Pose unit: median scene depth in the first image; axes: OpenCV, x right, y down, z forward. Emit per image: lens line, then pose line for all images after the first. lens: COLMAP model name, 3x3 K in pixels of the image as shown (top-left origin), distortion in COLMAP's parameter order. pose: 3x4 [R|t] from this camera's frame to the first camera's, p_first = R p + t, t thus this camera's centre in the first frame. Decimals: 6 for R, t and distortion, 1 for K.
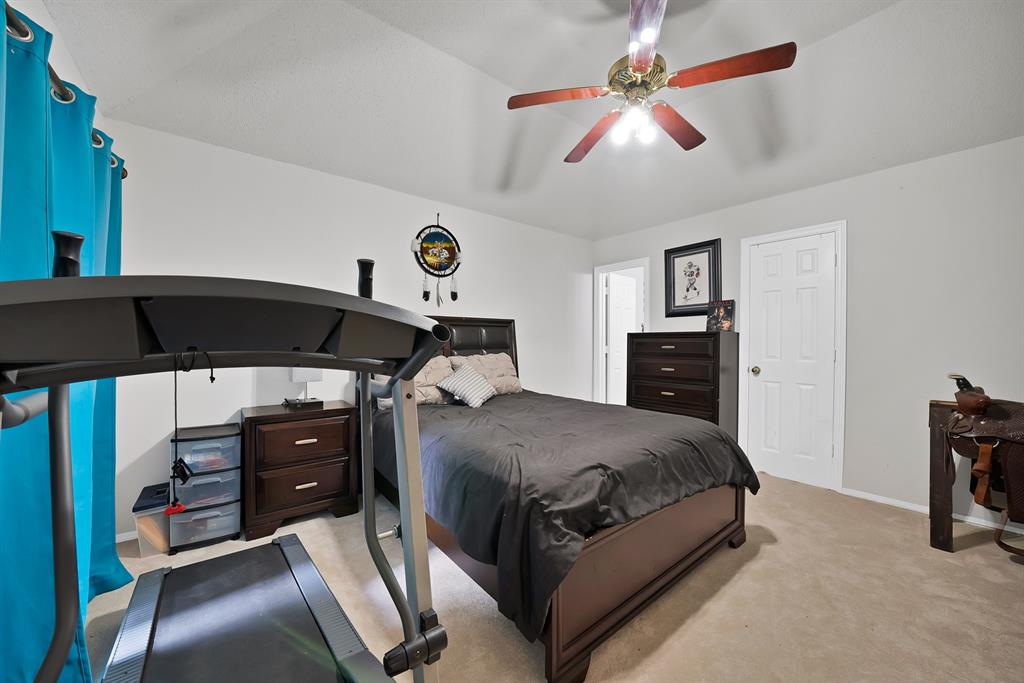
lens RADIAL K [[375.0, 0, 510.2], [0, 375.0, 344.4], [0, 0, 1]] dist [-0.000928, 0.000087]
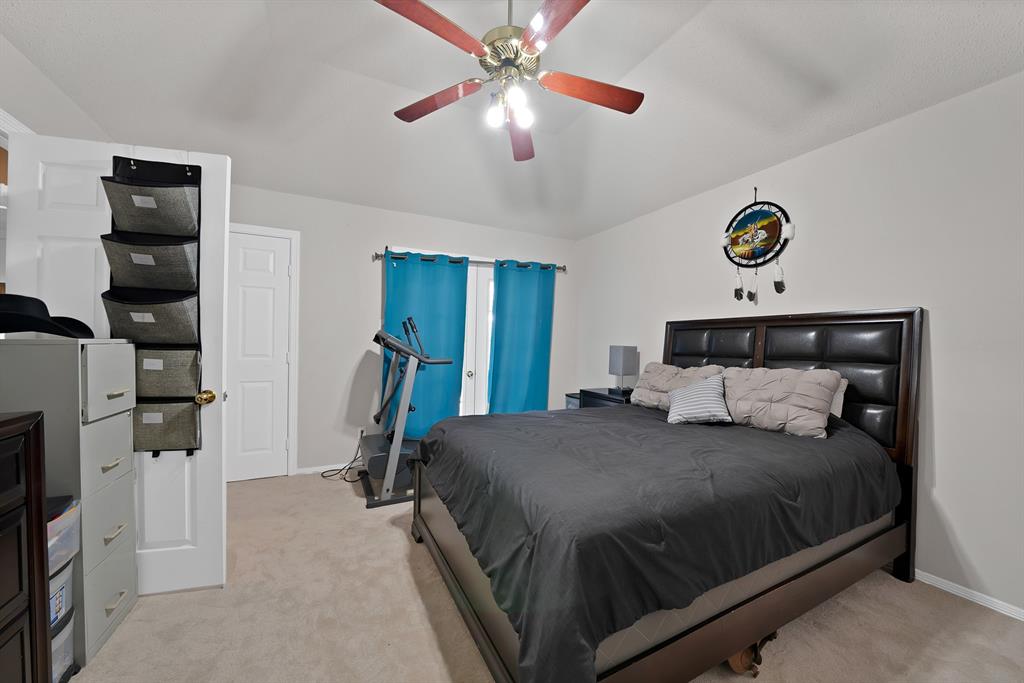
lens RADIAL K [[375.0, 0, 510.2], [0, 375.0, 344.4], [0, 0, 1]] dist [-0.000928, 0.000087]
pose [[-0.189623, 0.004975, -0.981844, 0.690311], [-0.017679, 0.999808, 0.008480, -0.014391], [0.981698, 0.018966, -0.189499, 0.650833]]
